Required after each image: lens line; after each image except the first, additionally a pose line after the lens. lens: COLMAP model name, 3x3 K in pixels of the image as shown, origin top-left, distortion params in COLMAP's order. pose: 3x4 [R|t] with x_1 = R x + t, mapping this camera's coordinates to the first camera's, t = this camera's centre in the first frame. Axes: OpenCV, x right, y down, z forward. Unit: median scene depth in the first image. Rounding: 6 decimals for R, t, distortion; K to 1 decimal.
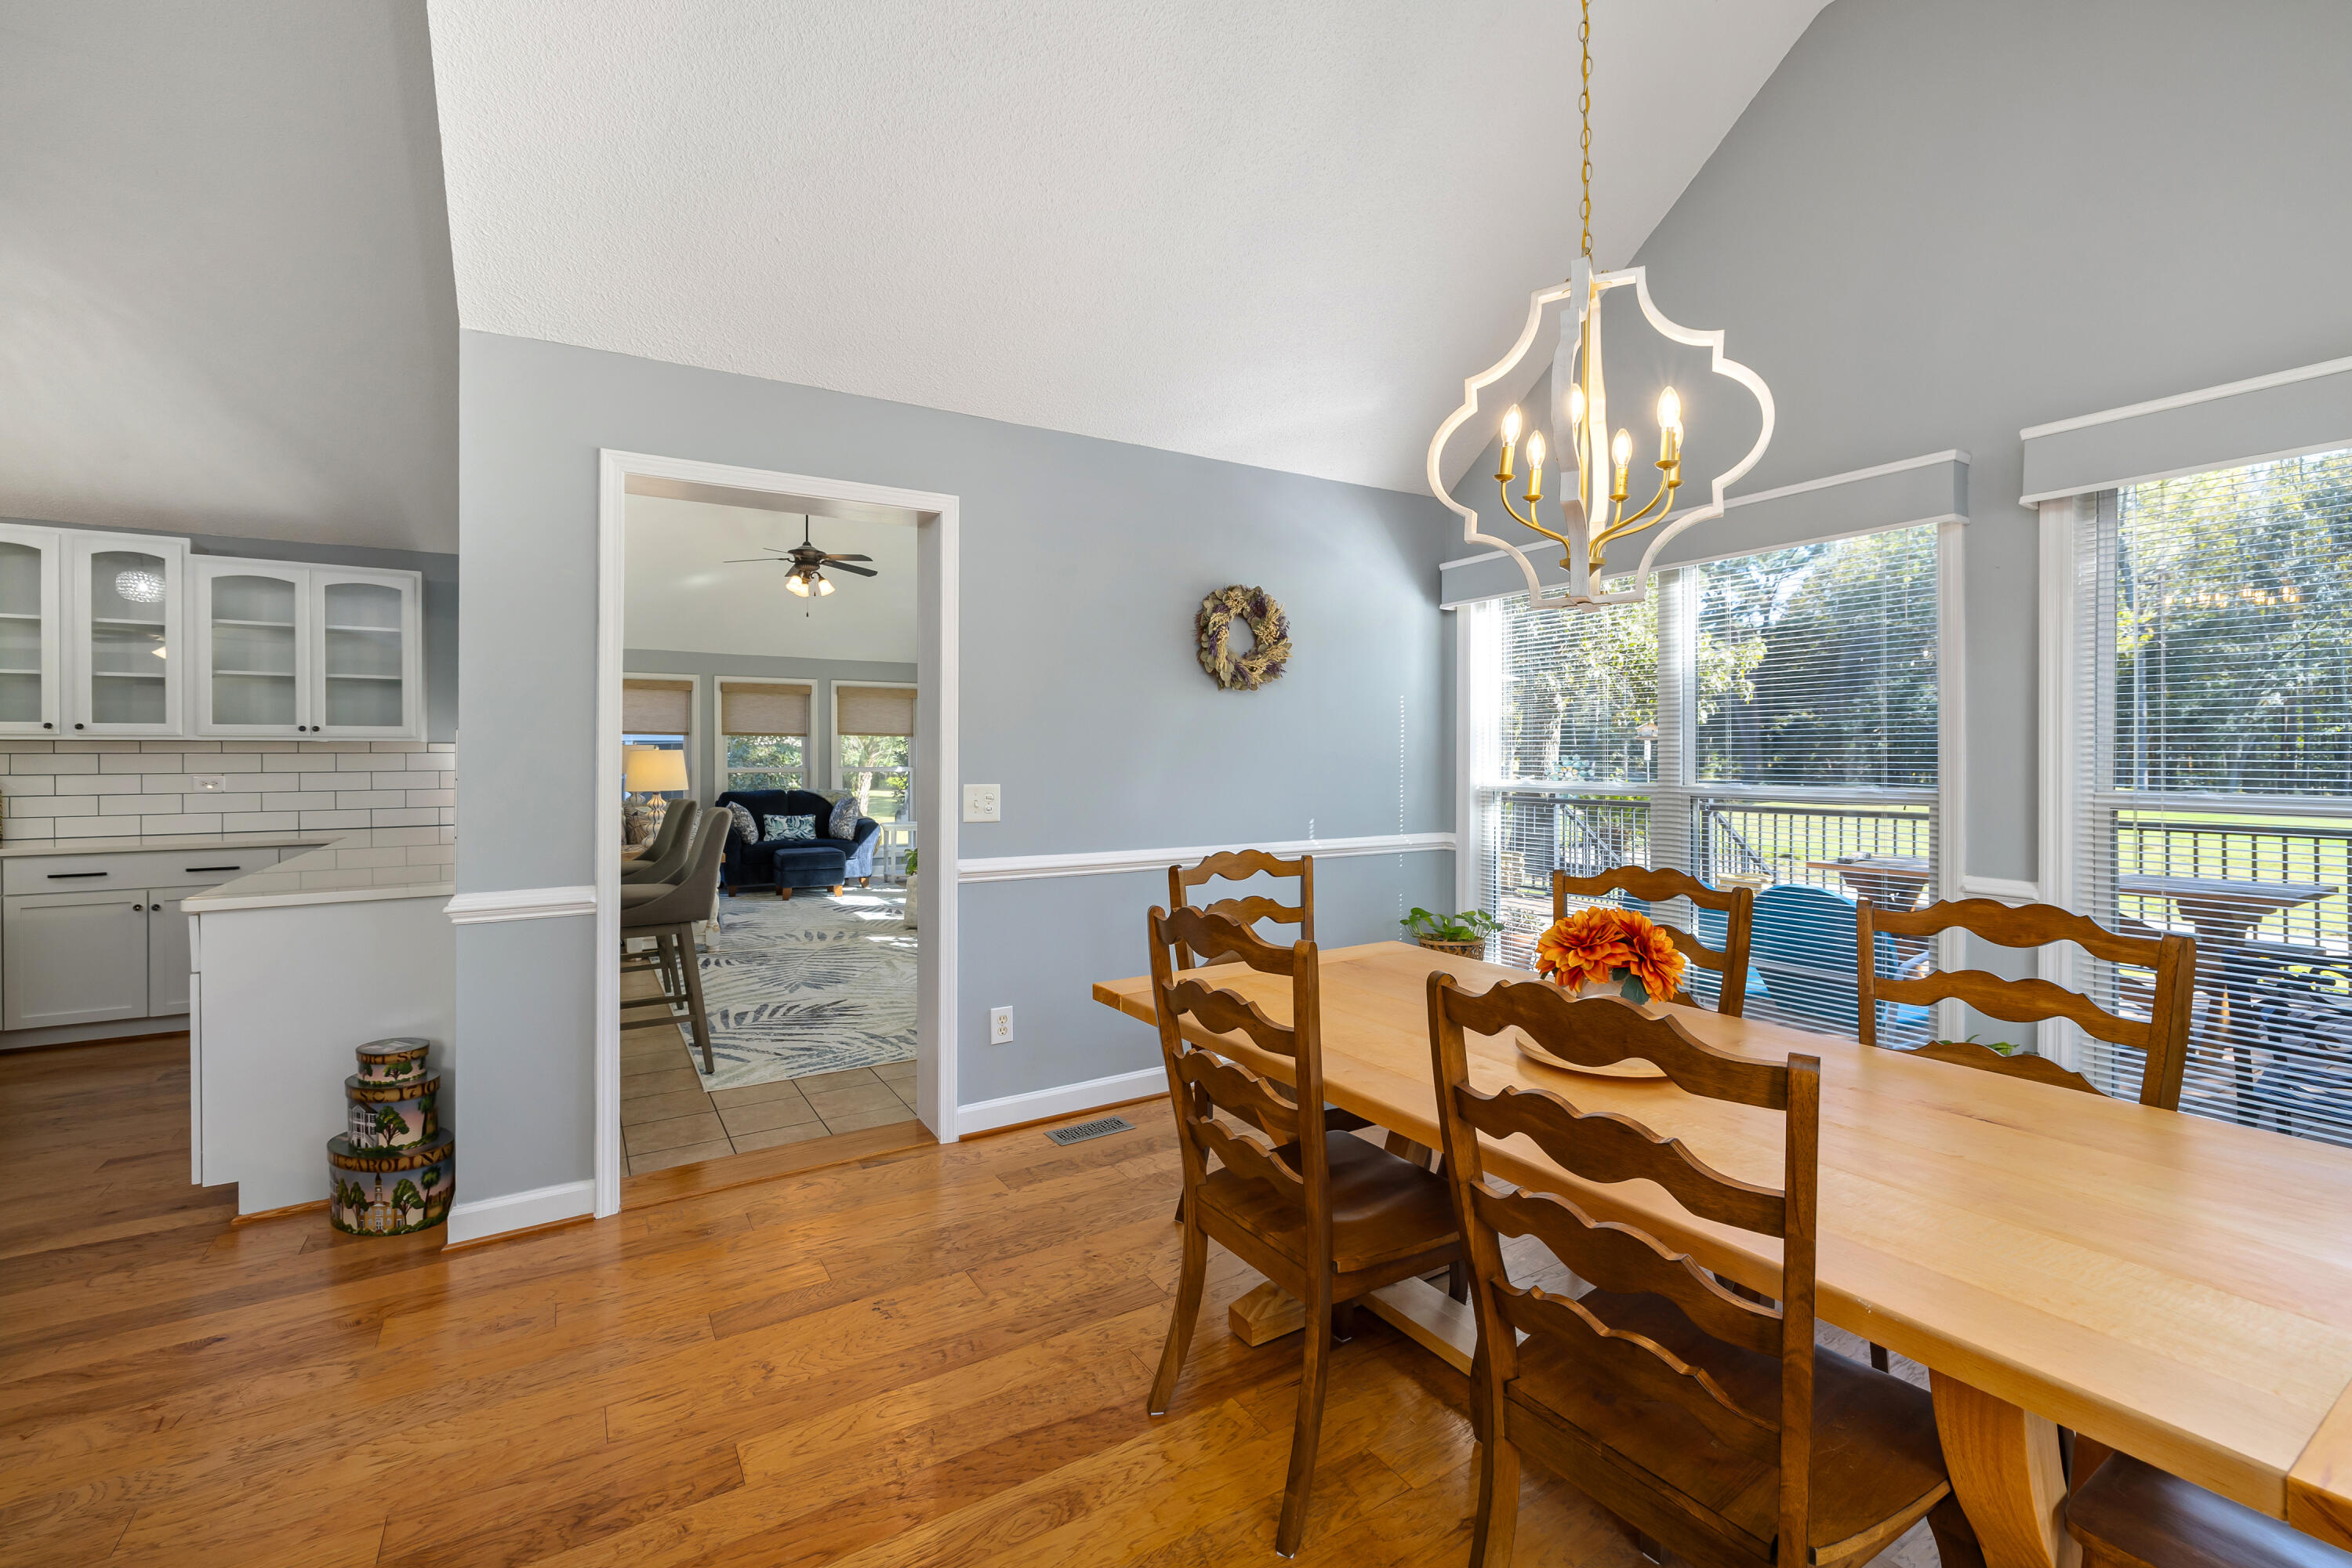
lens RADIAL K [[994.9, 0, 1158.0], [0, 994.9, 759.5], [0, 0, 1]] dist [-0.000520, -0.000295]
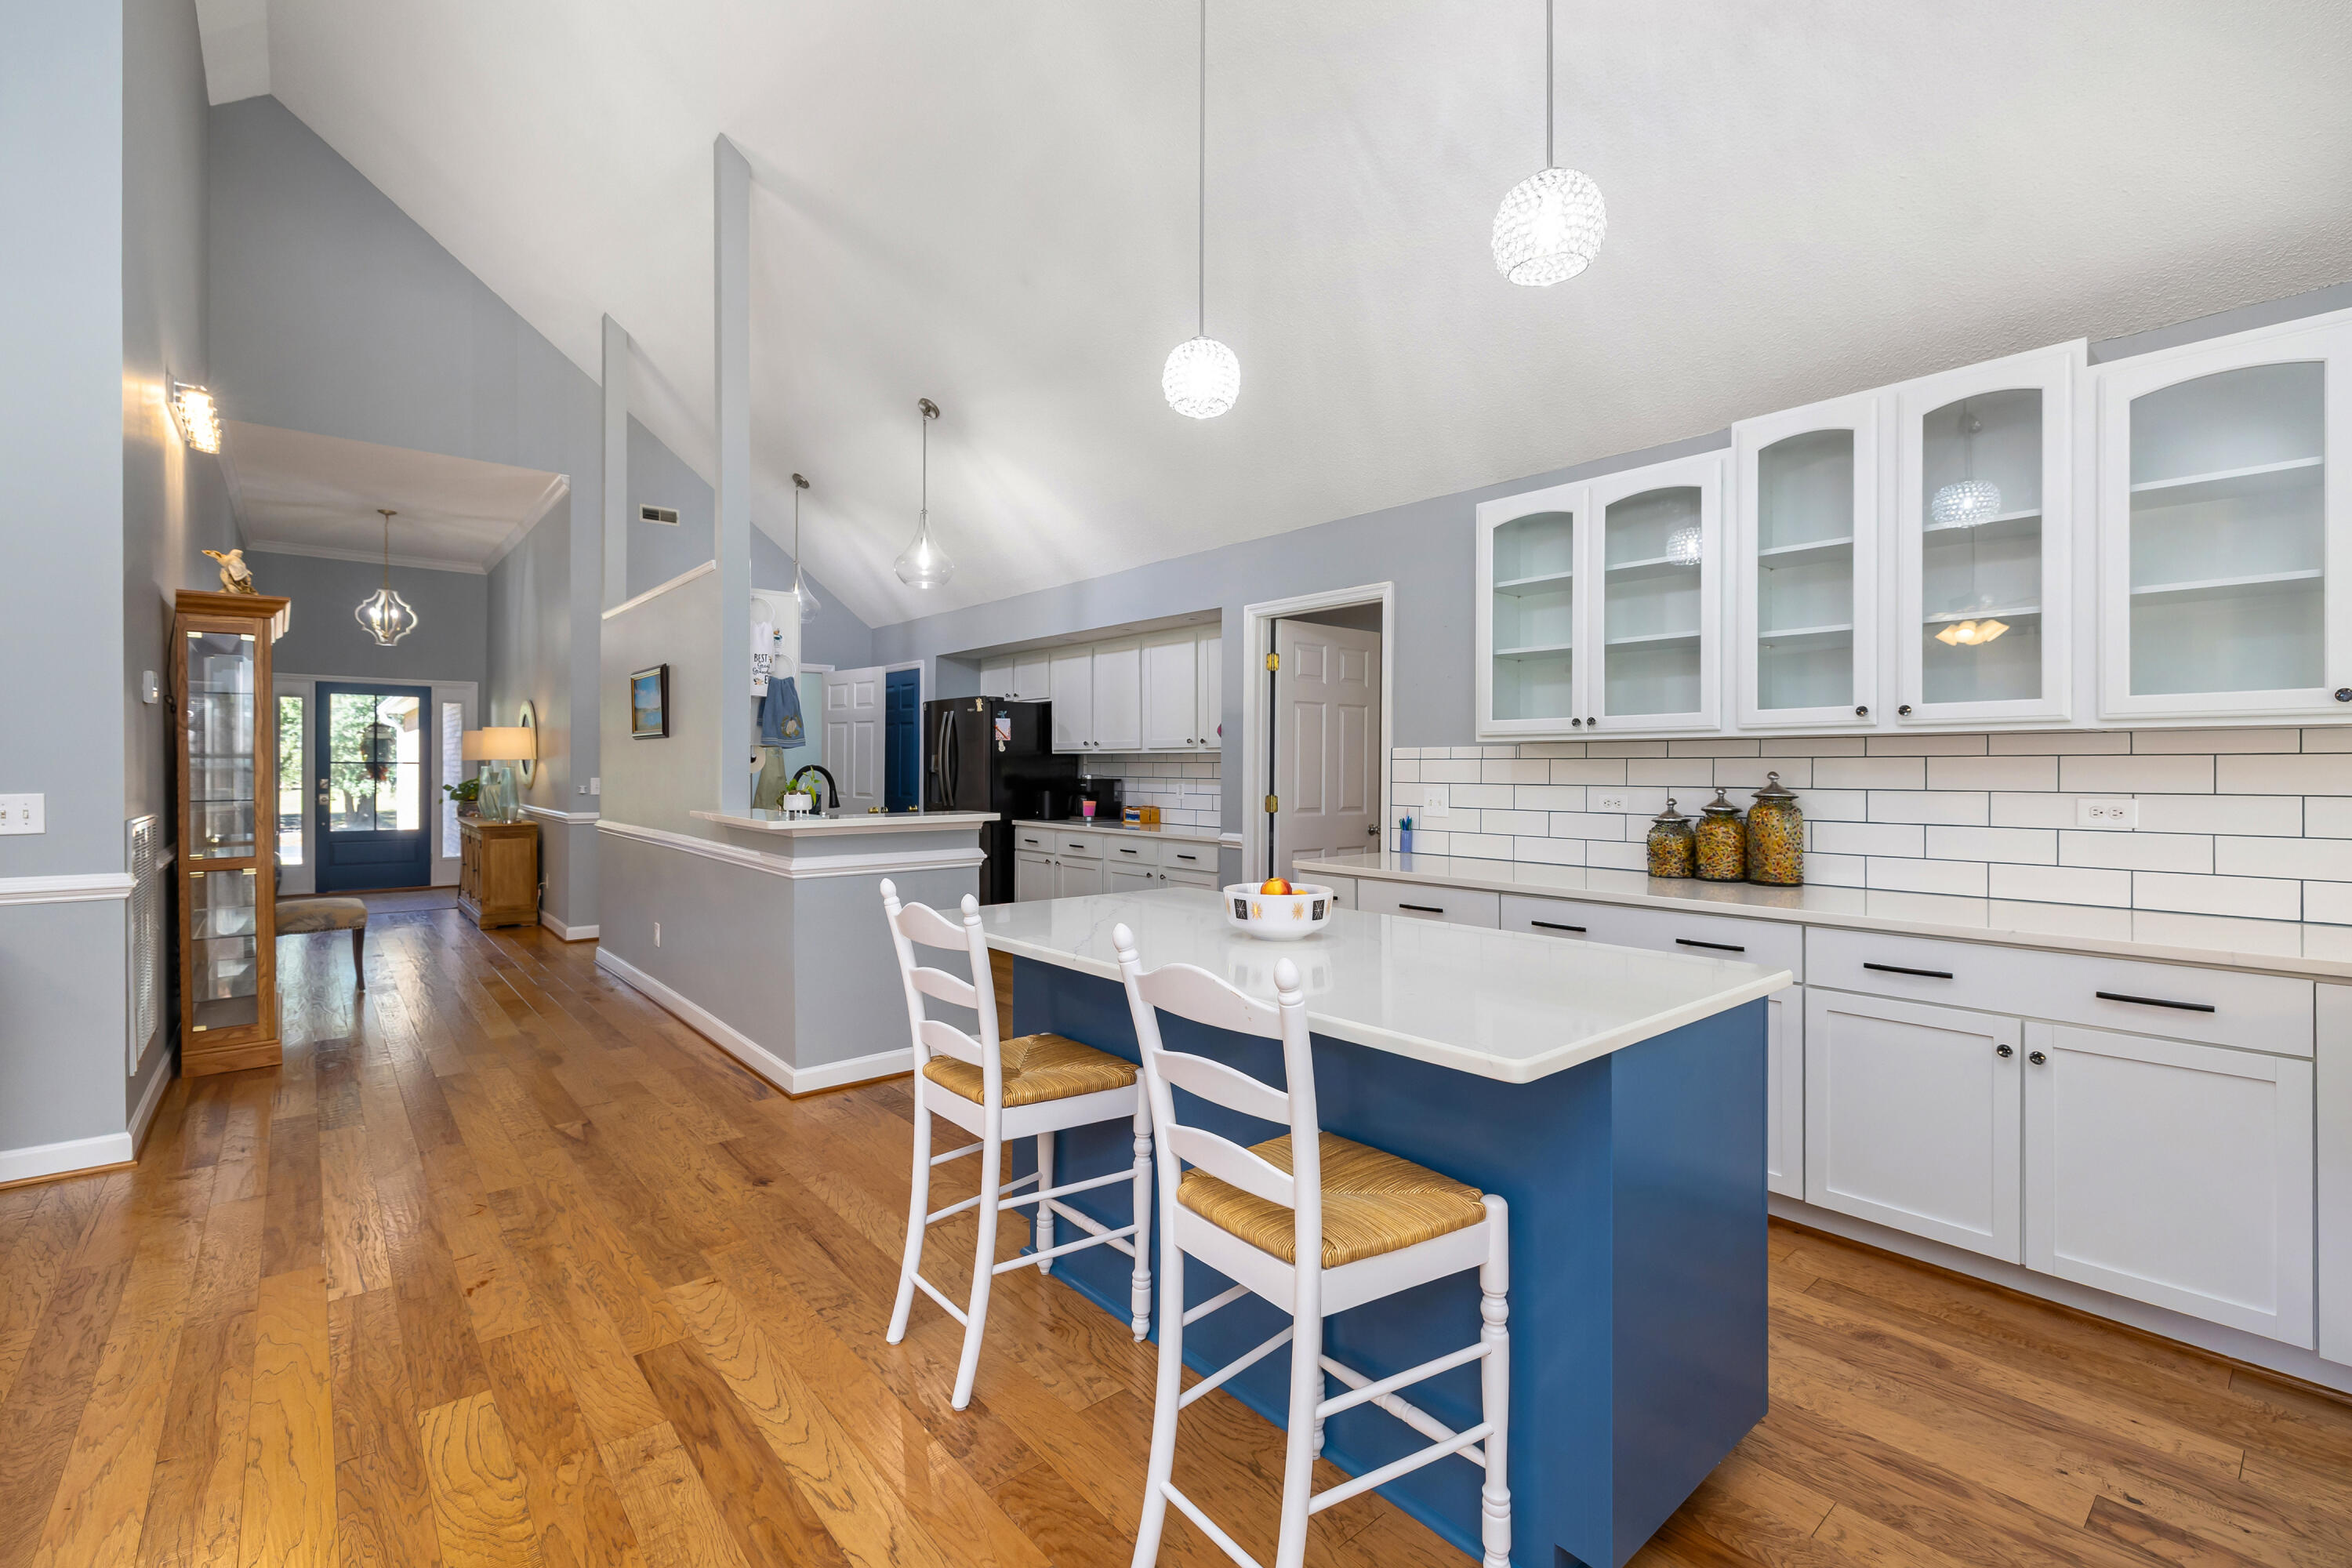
lens RADIAL K [[1020.7, 0, 1177.0], [0, 1020.7, 775.7], [0, 0, 1]] dist [-0.002088, -0.000261]
pose [[0.169410, 0.010114, -0.985494, -0.420059], [-0.006259, 0.999938, 0.009186, 0.002148], [0.985526, 0.004612, 0.169463, 0.351810]]
